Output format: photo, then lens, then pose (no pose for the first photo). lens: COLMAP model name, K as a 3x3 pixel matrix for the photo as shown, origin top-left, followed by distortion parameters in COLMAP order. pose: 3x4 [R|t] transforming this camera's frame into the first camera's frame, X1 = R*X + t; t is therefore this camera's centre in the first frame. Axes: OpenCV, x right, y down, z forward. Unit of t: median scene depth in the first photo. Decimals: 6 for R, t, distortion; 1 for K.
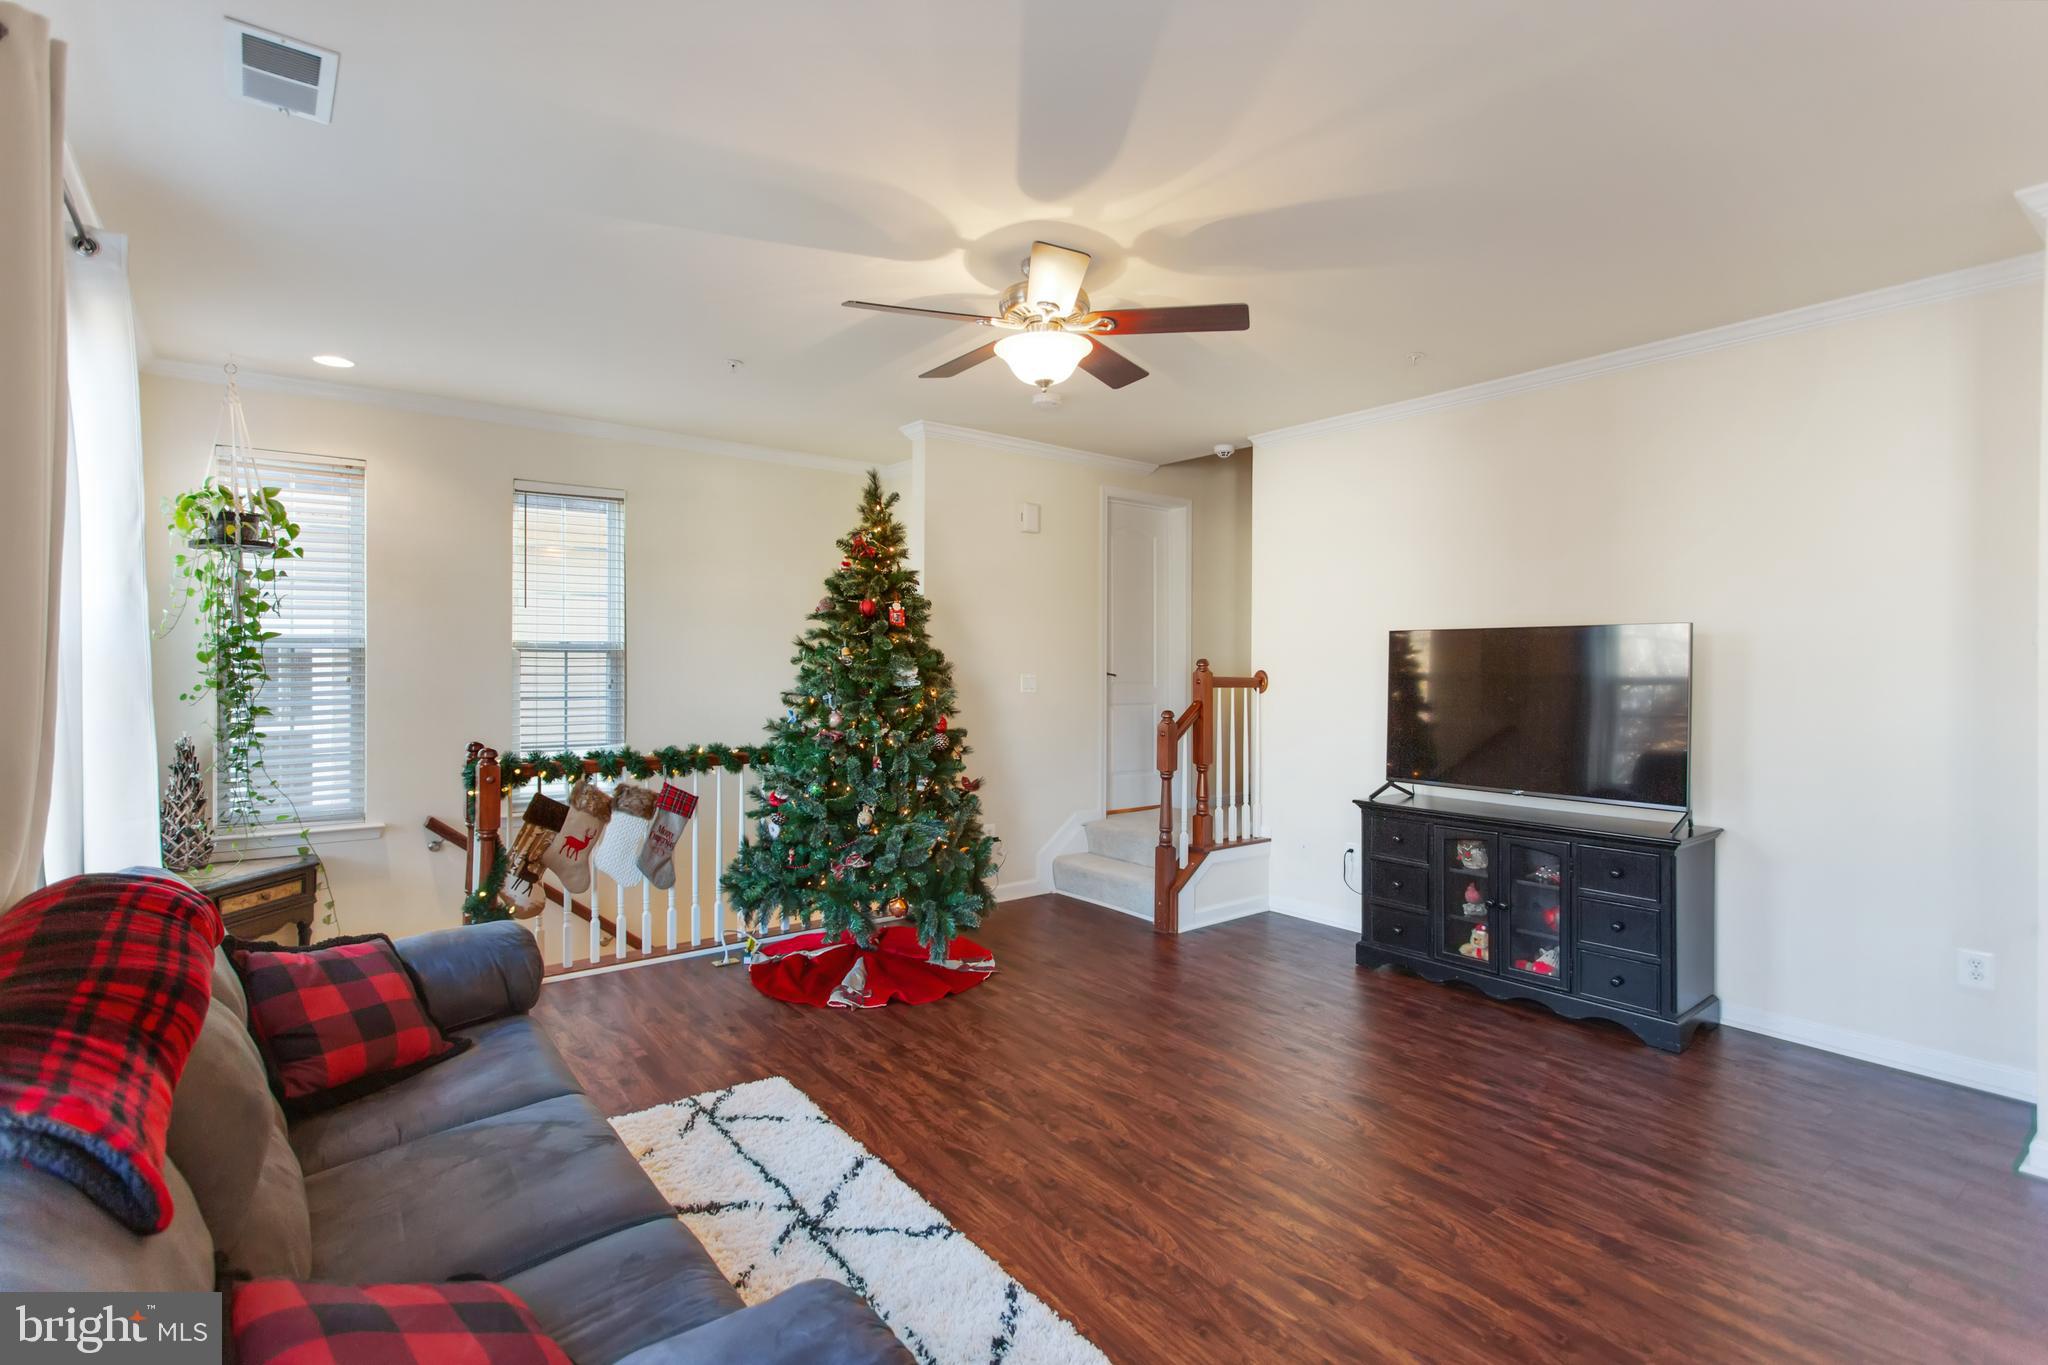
lens RADIAL K [[955.6, 0, 1031.9], [0, 955.6, 672.5], [0, 0, 1]] dist [0.003260, 0.000559]
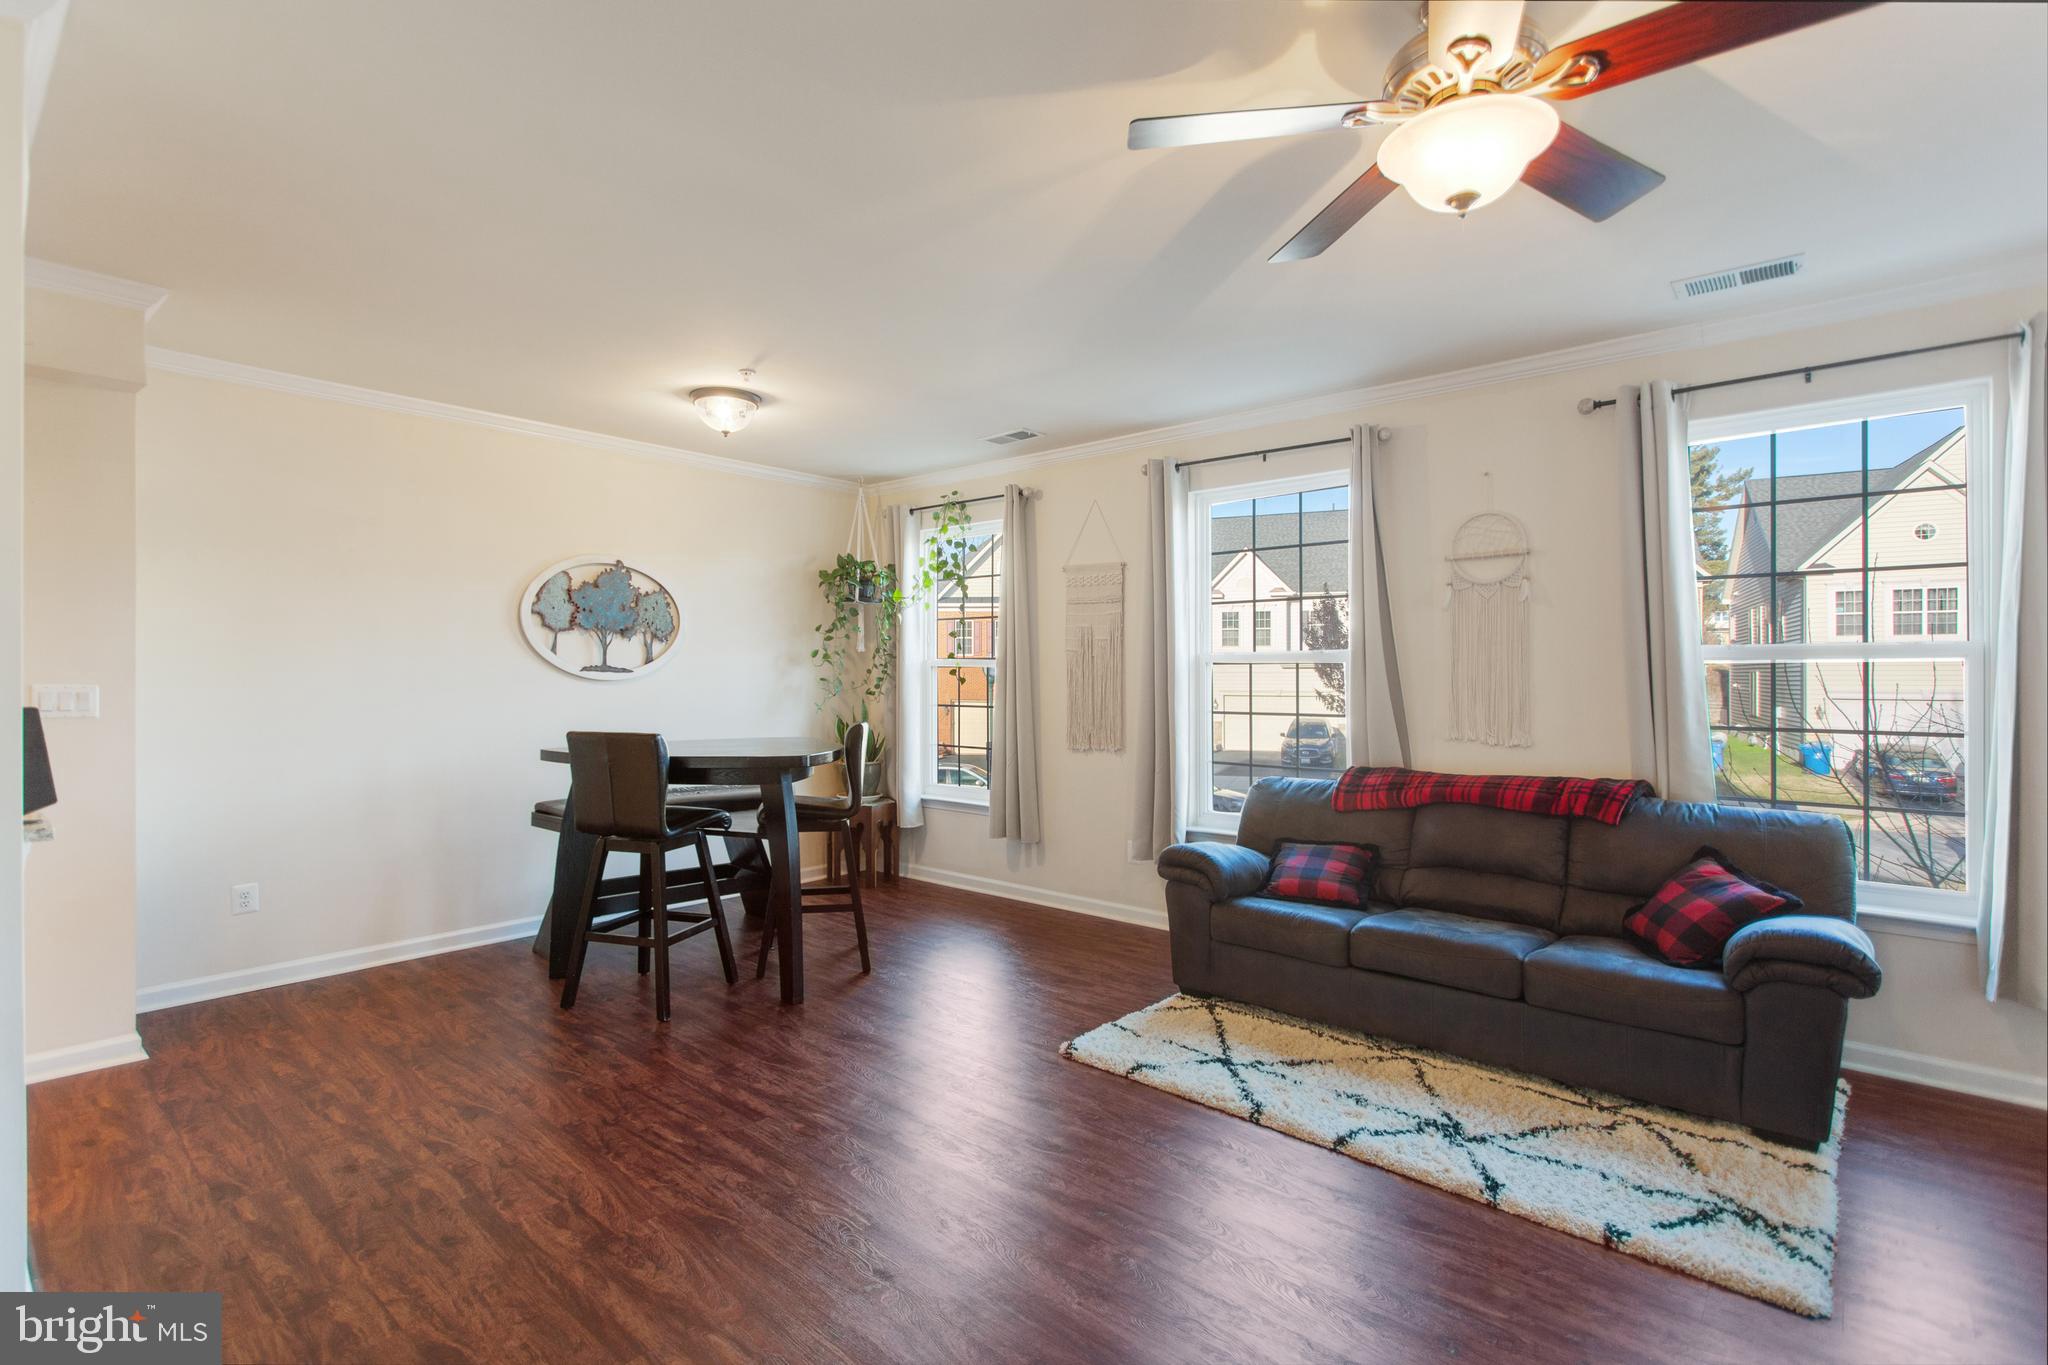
lens RADIAL K [[984.4, 0, 1001.8], [0, 984.4, 693.7], [0, 0, 1]] dist [0.004530, 0.001454]
pose [[-0.981893, -0.003623, -0.189401, 0.411721], [-0.007547, 0.999771, 0.020001, -0.005662], [0.189285, 0.021068, -0.981696, 1.516625]]
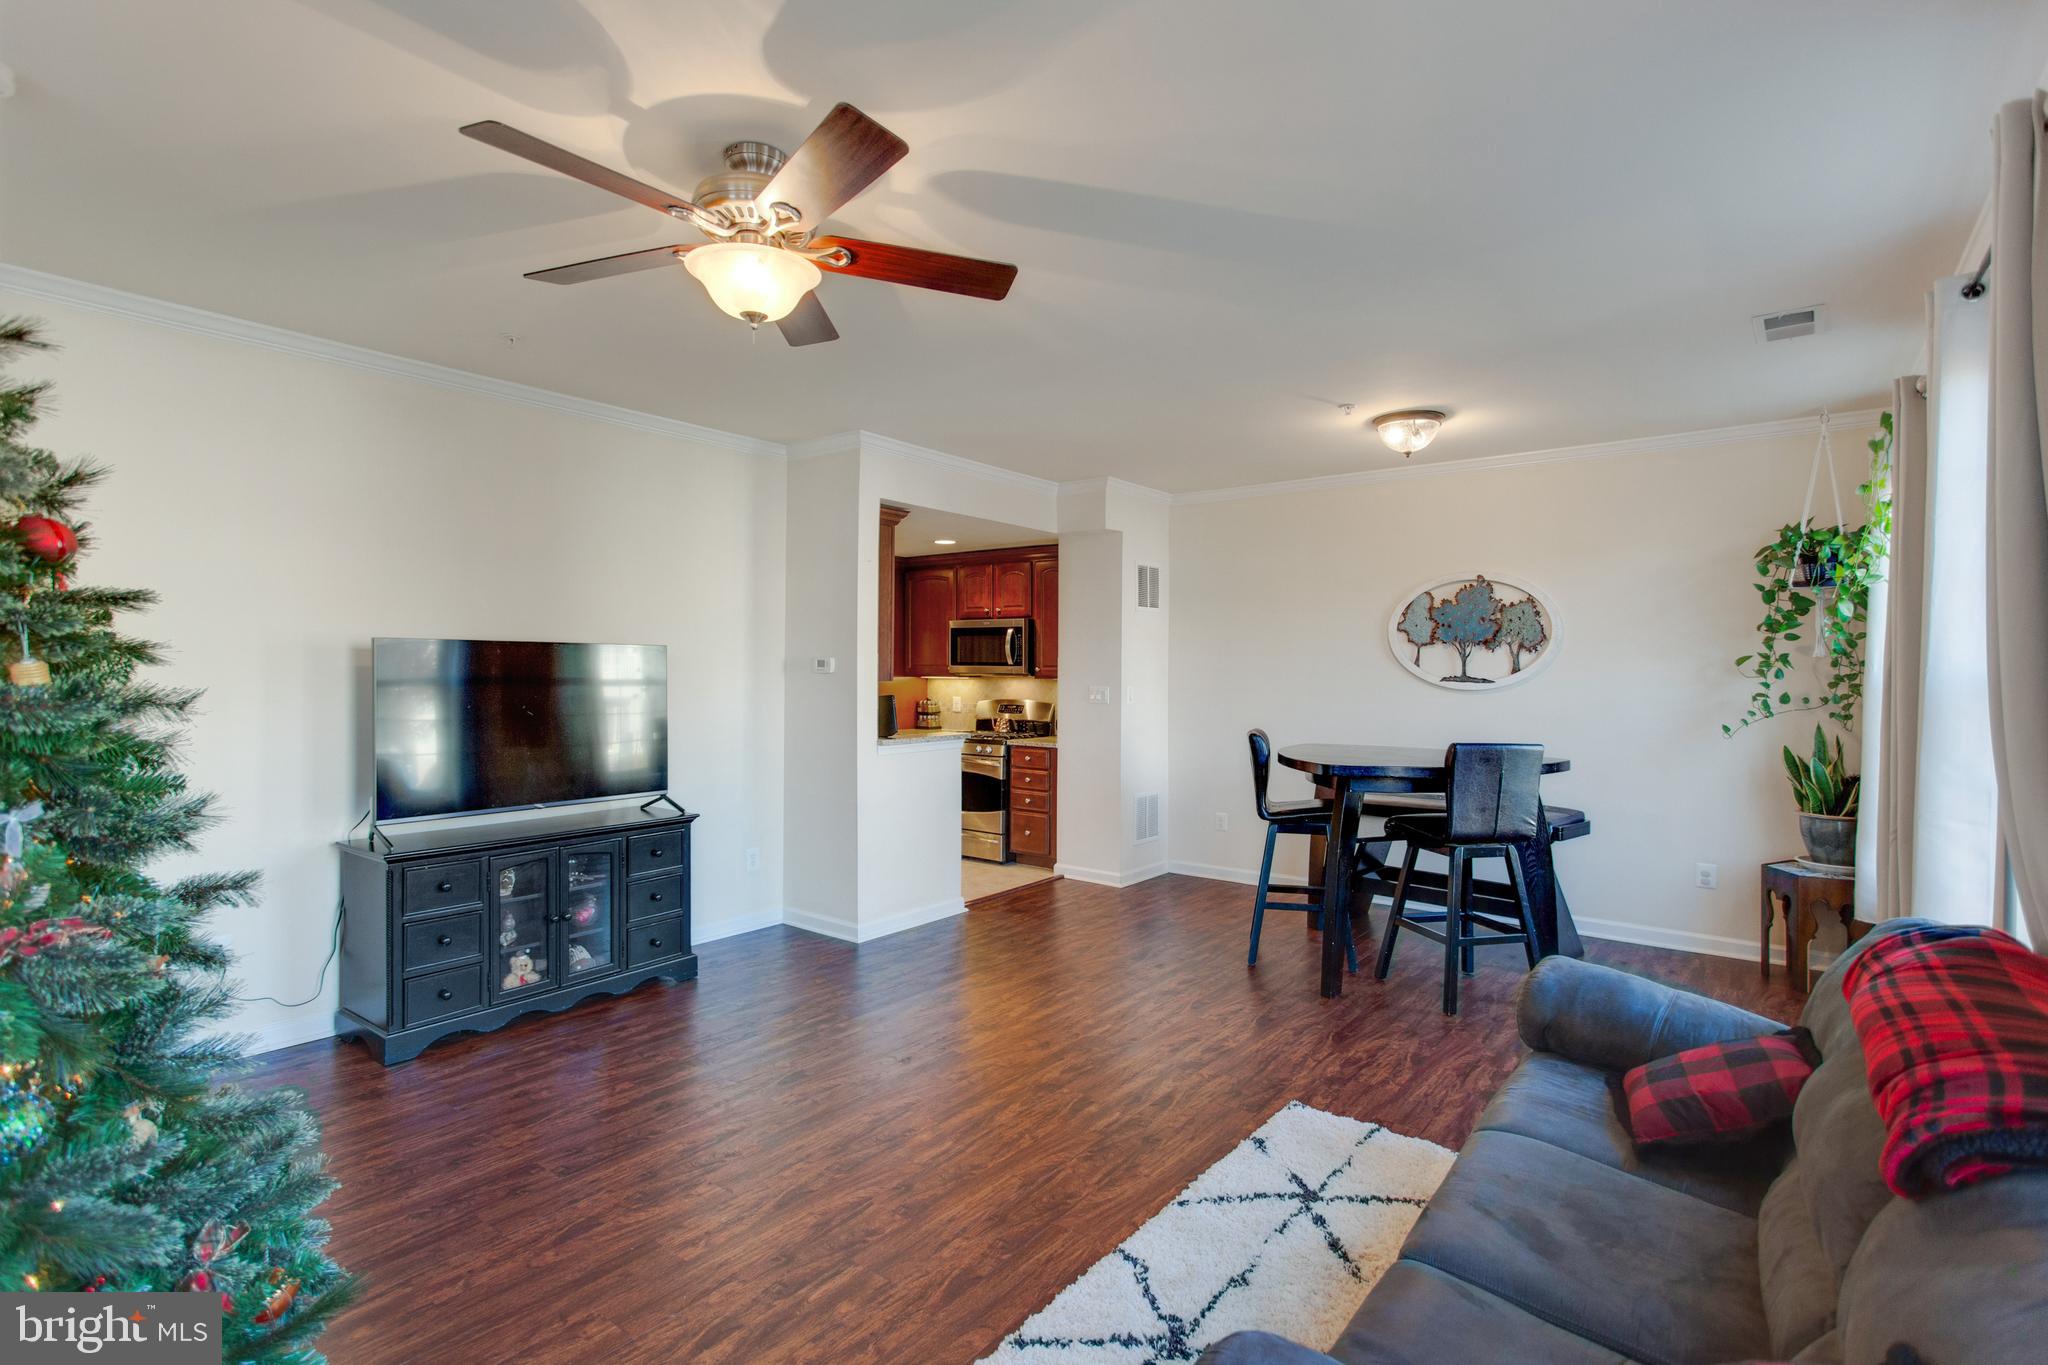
lens RADIAL K [[969.8, 0, 1000.8], [0, 969.8, 674.2], [0, 0, 1]] dist [0.006379, 0.000284]
pose [[-0.228269, -0.011605, 0.973529, -0.754508], [-0.004337, 0.999931, 0.010903, -0.033304], [-0.973588, -0.001733, -0.228304, 0.966665]]
